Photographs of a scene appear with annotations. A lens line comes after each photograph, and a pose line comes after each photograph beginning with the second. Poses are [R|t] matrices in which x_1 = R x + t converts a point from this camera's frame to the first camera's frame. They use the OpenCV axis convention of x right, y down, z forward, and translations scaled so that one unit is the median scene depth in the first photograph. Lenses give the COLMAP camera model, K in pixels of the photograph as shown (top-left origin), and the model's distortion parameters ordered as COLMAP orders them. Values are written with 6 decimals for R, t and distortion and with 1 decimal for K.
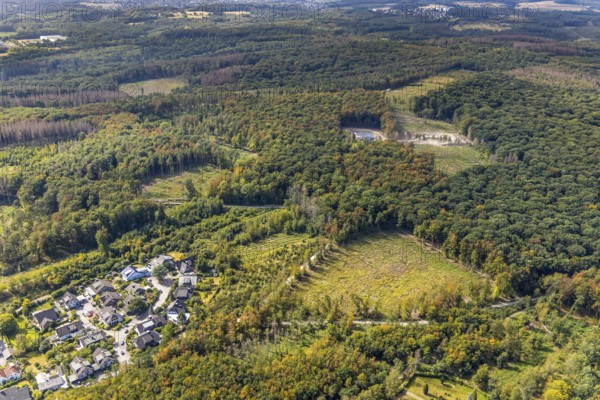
lens RADIAL K [[510.4, 0, 300.0], [0, 510.4, 200.0], [0, 0, 1]] dist [0.004547, 0.002676]
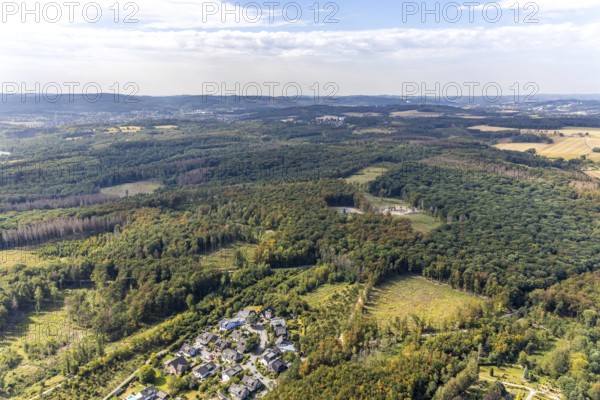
lens RADIAL K [[464.2, 0, 300.0], [0, 464.2, 200.0], [0, 0, 1]] dist [0.068537, -0.004805]
pose [[0.977460, -0.065348, 0.200753, -0.319007], [0.102333, 0.978370, -0.179780, 0.062256], [-0.184662, 0.196271, 0.963004, -0.145244]]
